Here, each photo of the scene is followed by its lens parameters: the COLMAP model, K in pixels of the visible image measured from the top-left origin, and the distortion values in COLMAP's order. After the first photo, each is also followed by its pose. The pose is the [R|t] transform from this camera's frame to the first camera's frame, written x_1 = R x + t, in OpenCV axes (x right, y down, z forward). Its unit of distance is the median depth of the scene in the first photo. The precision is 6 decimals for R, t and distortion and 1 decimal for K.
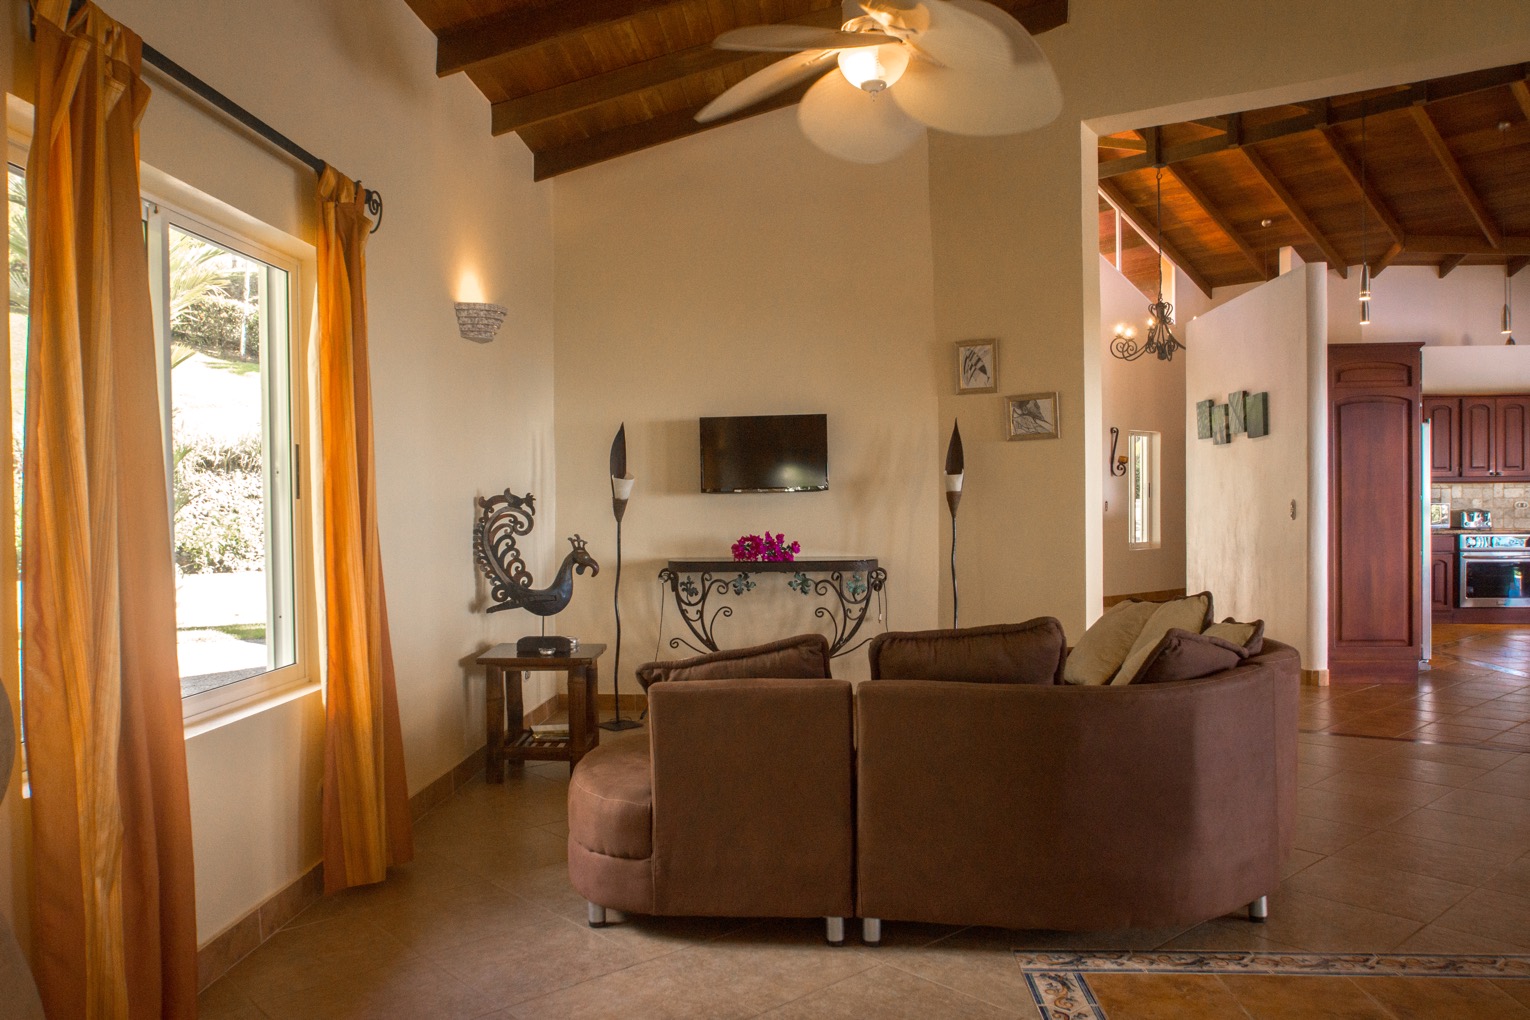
lens RADIAL K [[1105.3, 0, 765.0], [0, 1105.3, 510.0], [0, 0, 1]] dist [-0.000861, 0.001607]
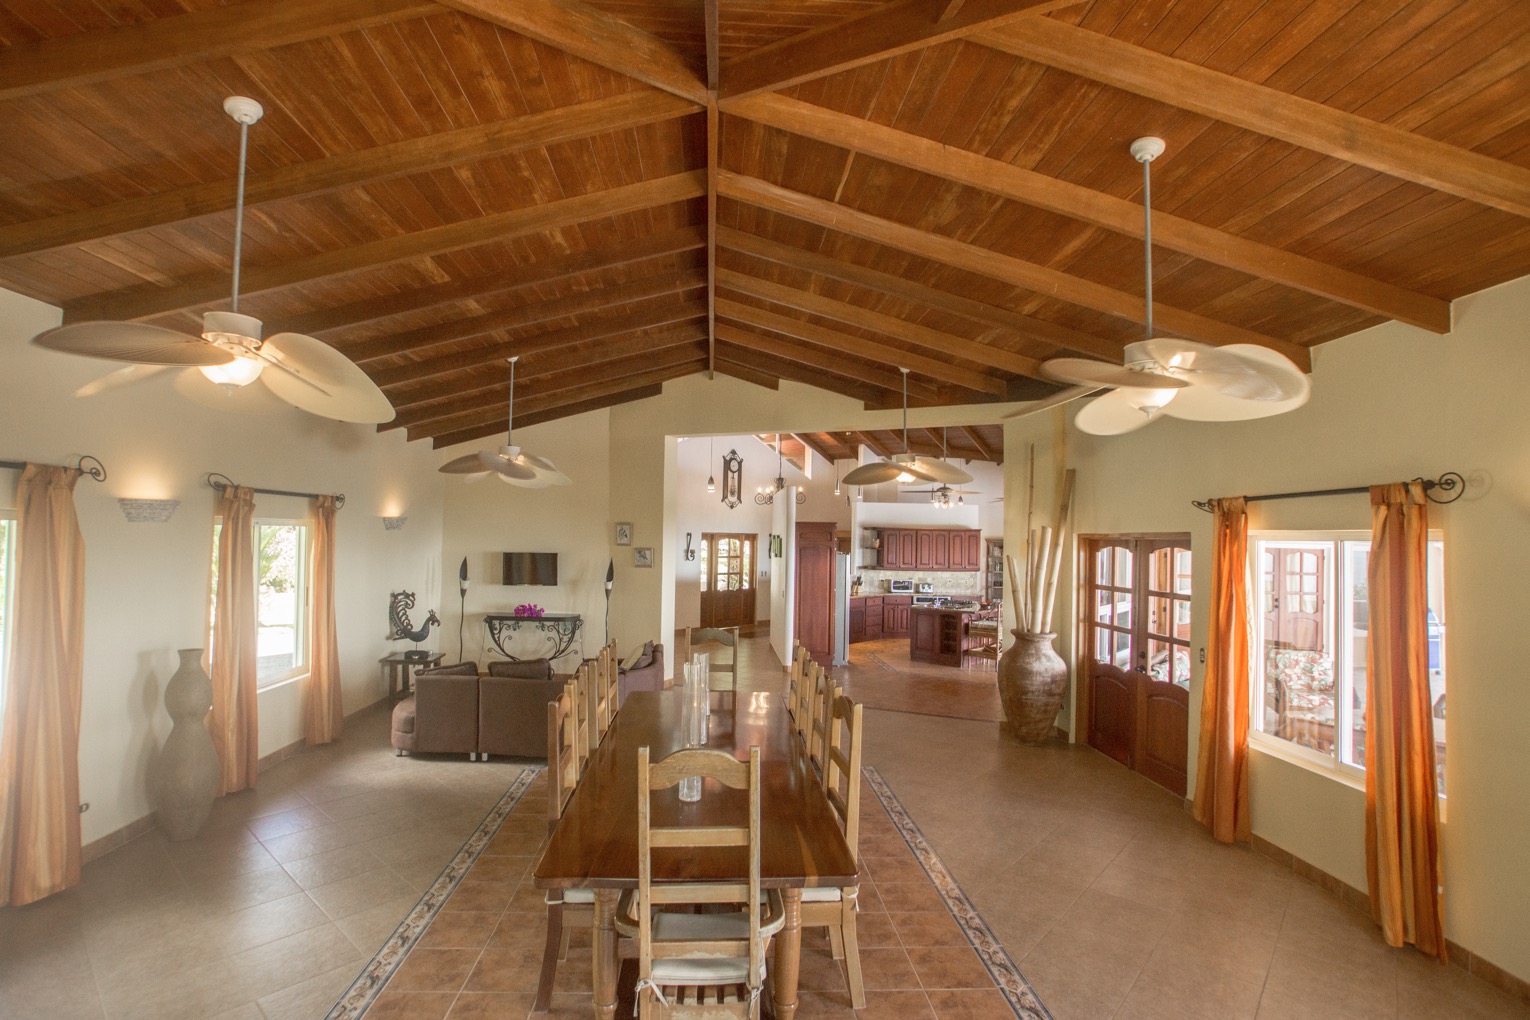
lens RADIAL K [[726.8, 0, 731.1], [0, 726.8, 518.6], [0, 0, 1]] dist [-0.001745, 0.000471]
pose [[0.997434, 0.029955, 0.065021, 0.386585], [-0.028273, 0.999245, -0.026638, -0.156589], [-0.065770, 0.024731, 0.997528, -0.673929]]
